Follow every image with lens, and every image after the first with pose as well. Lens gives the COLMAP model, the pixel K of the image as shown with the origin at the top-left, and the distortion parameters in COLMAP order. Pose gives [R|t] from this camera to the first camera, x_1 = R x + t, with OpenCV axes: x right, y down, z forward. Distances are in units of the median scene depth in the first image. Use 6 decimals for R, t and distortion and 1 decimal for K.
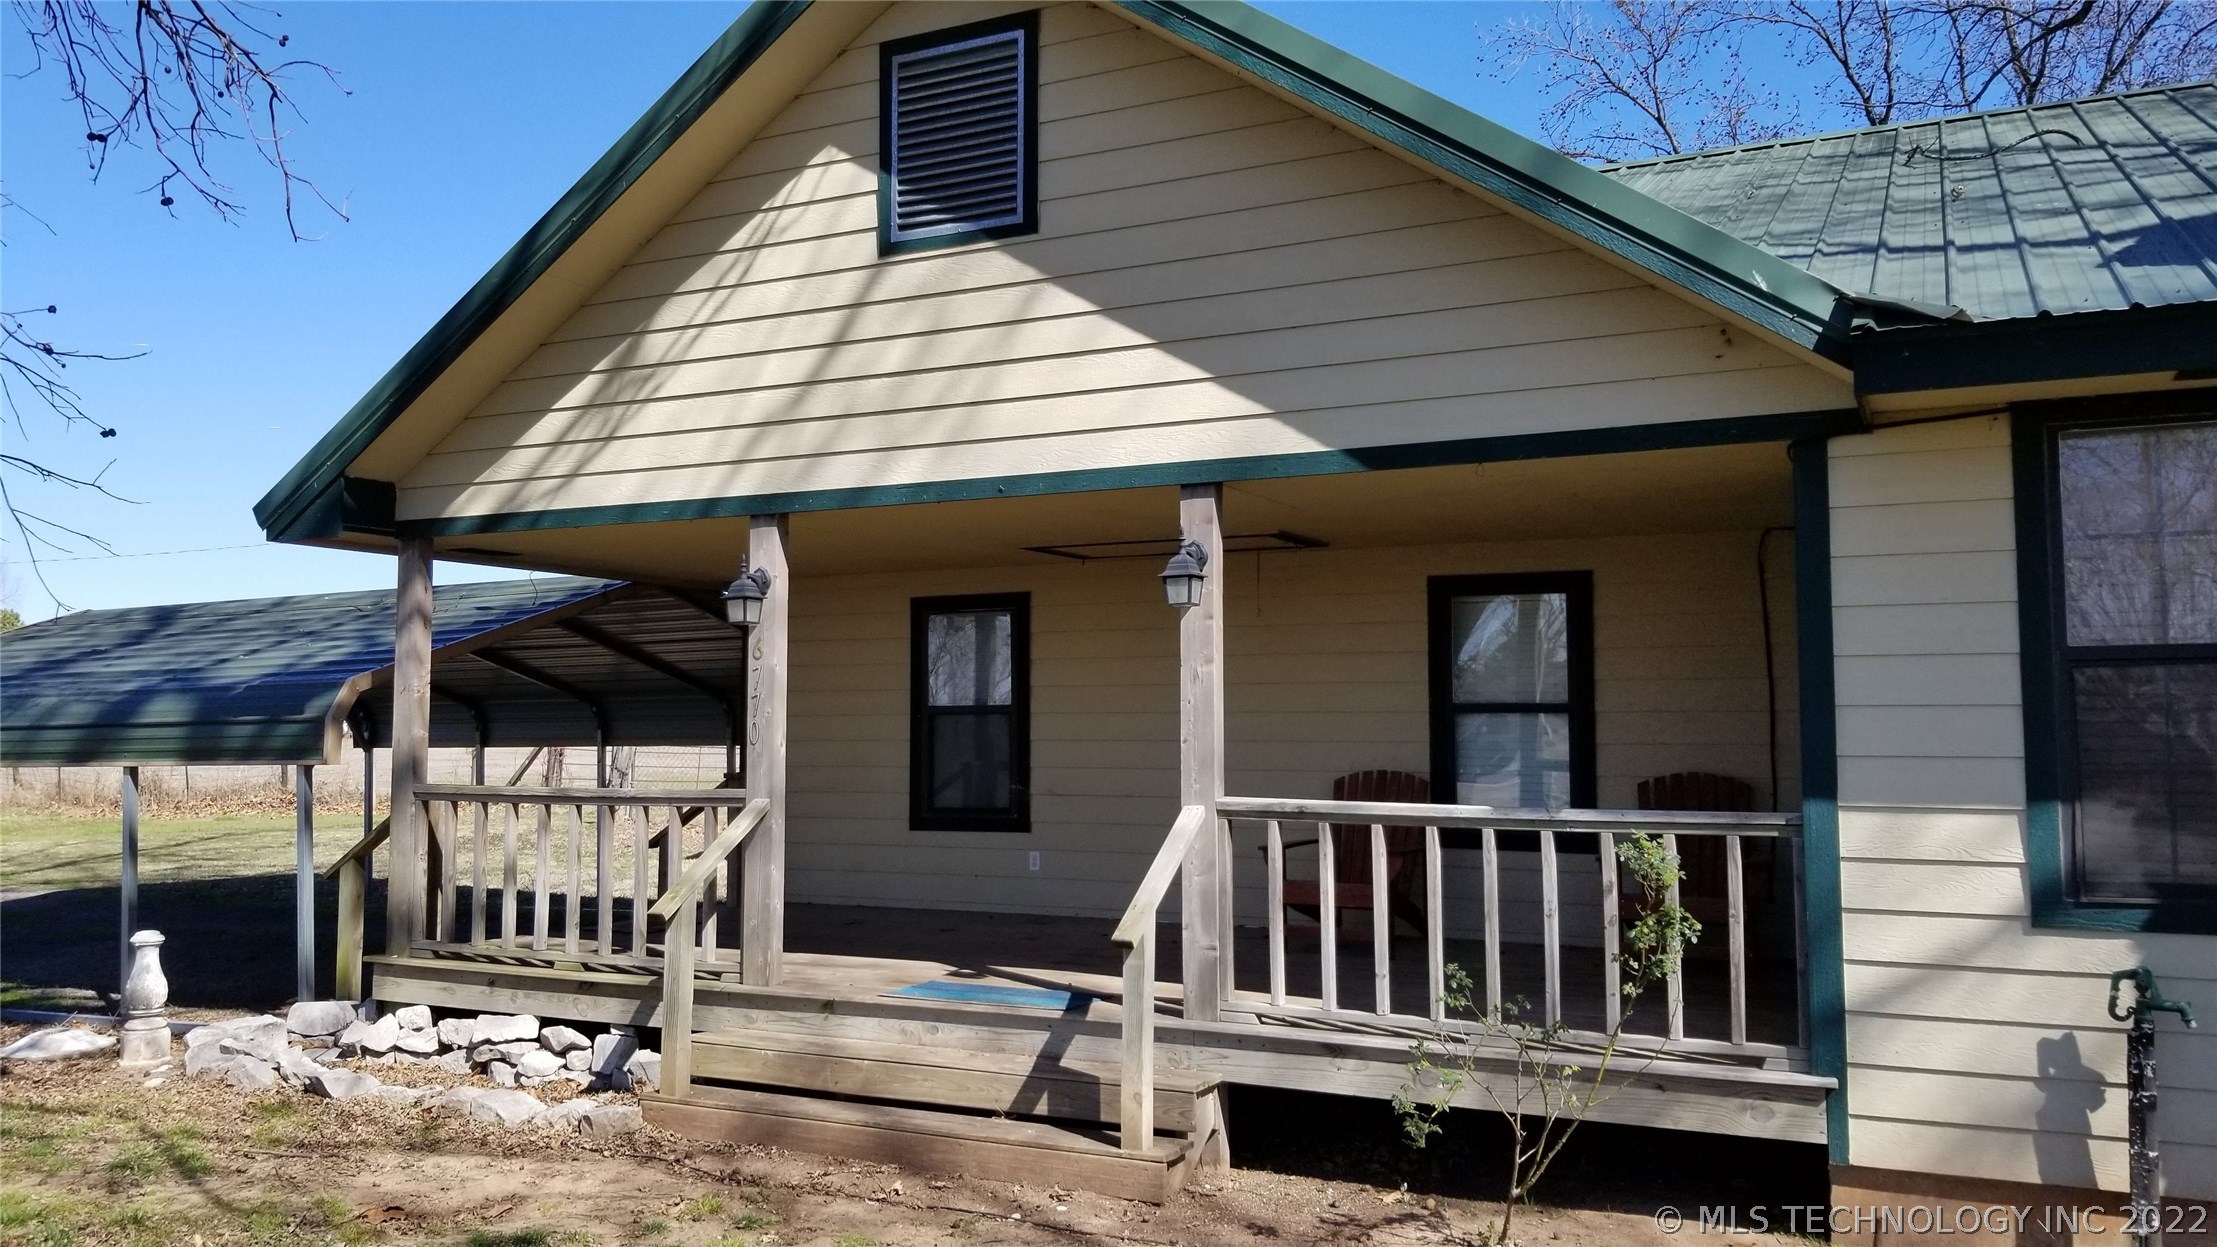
lens RADIAL K [[1723.8, 0, 1084.5], [0, 1723.8, 610.4], [0, 0, 1]] dist [0.024299, -0.039397]
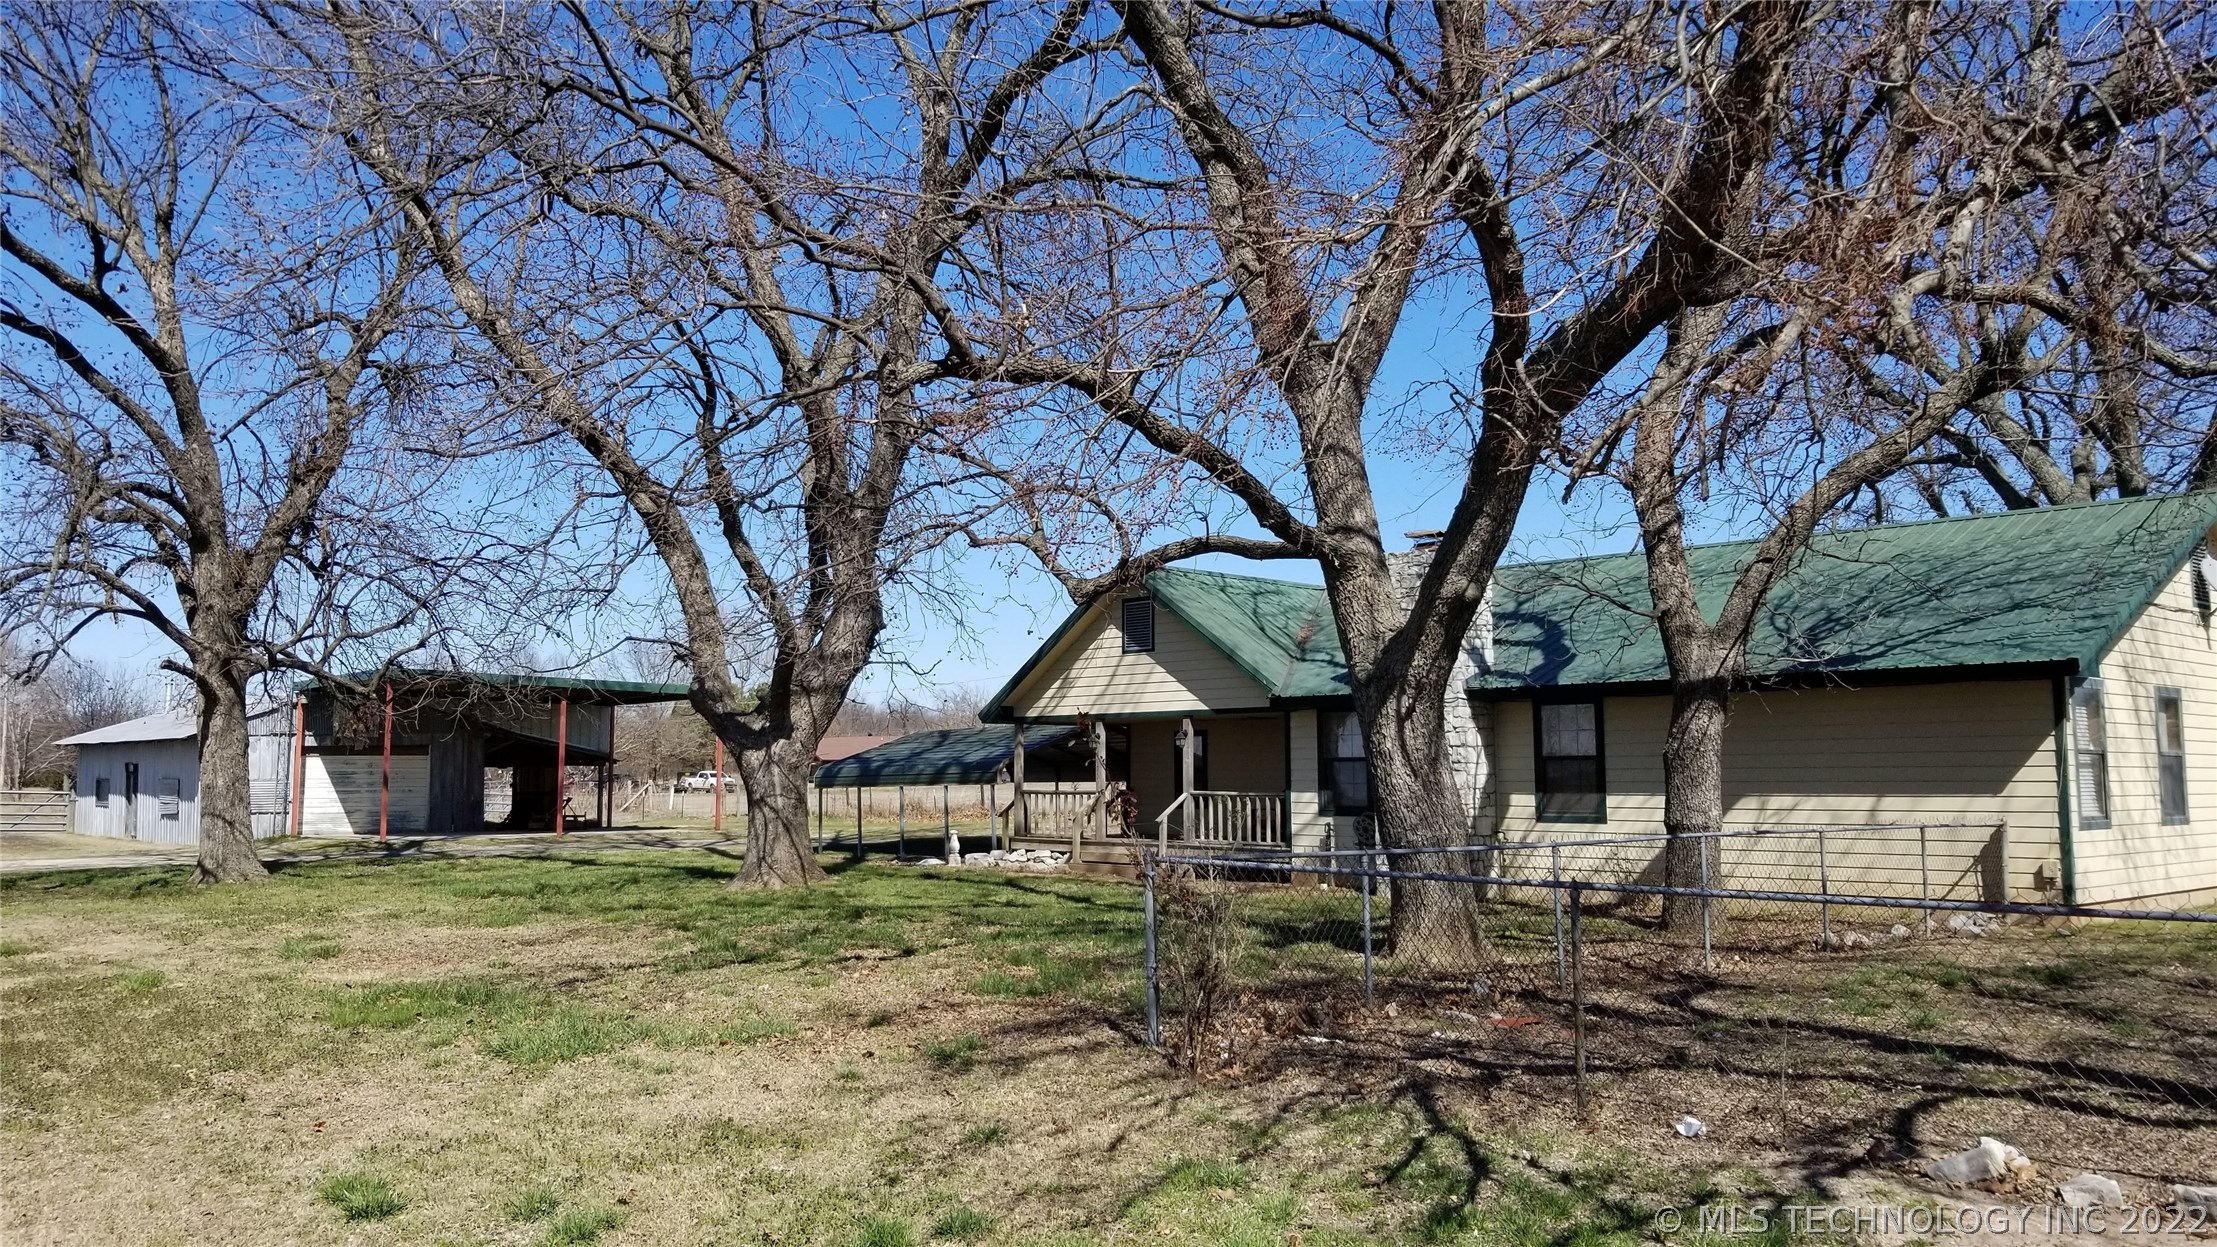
lens RADIAL K [[1723.8, 0, 1100.1], [0, 1723.8, 625.0], [0, 0, 1]] dist [0.024299, -0.039397]
pose [[0.937248, -0.032750, -0.347122, 1.243695], [0.027613, 0.999424, -0.019738, -0.203454], [0.347569, 0.008914, 0.937612, -2.799610]]
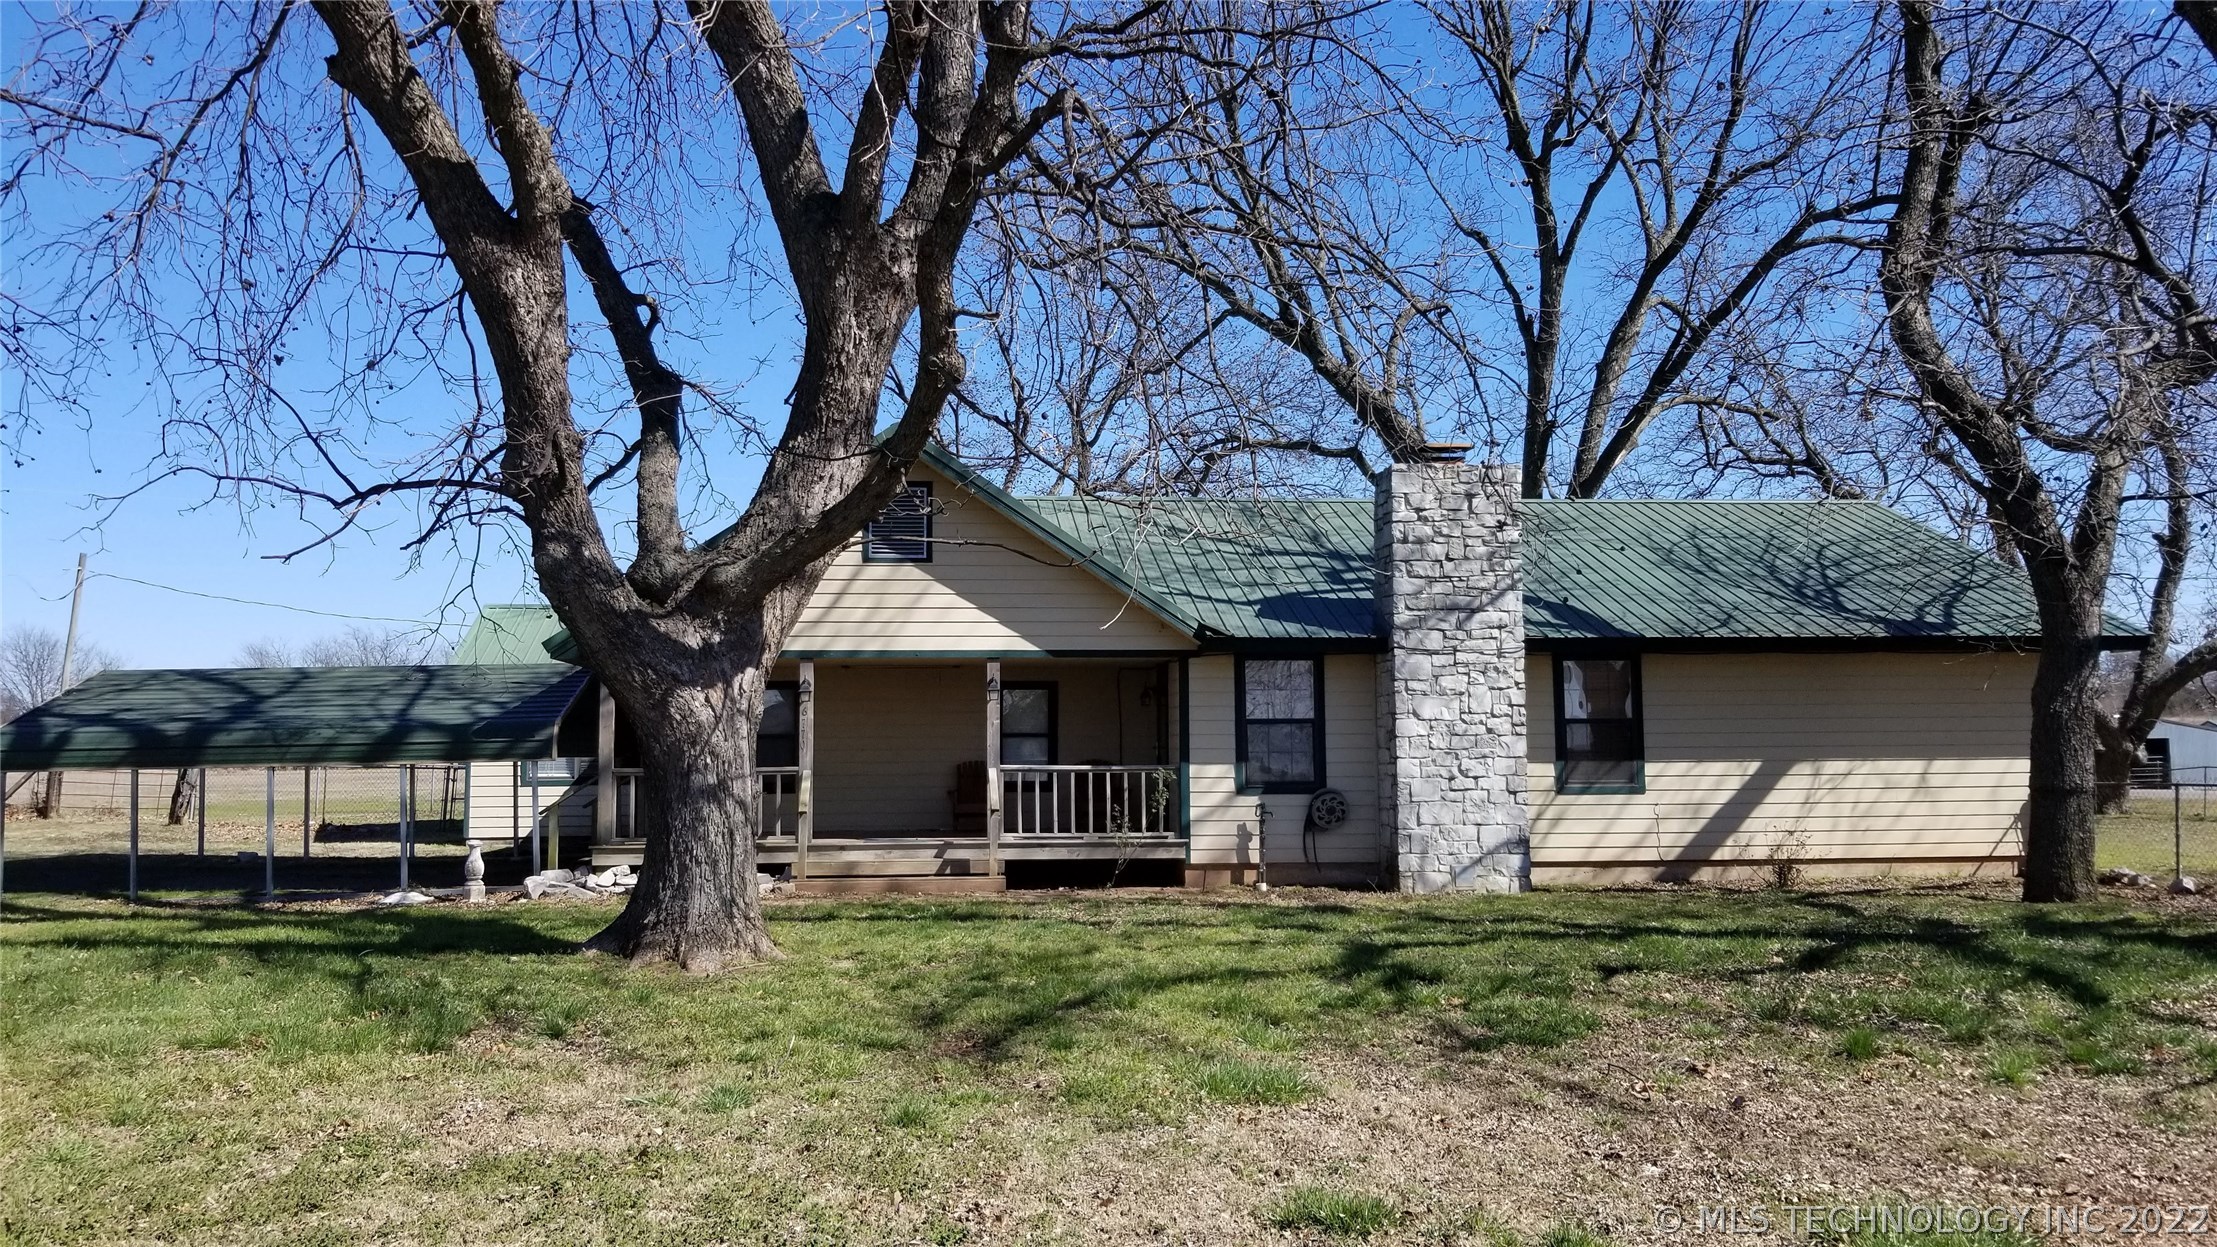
lens RADIAL K [[1723.8, 0, 1103.4], [0, 1723.8, 613.7], [0, 0, 1]] dist [0.024299, -0.039397]
pose [[0.836213, 0.038354, 0.547062, -1.289902], [-0.033991, 0.999258, -0.018100, -0.095720], [-0.547351, -0.003460, 0.836896, -1.445337]]
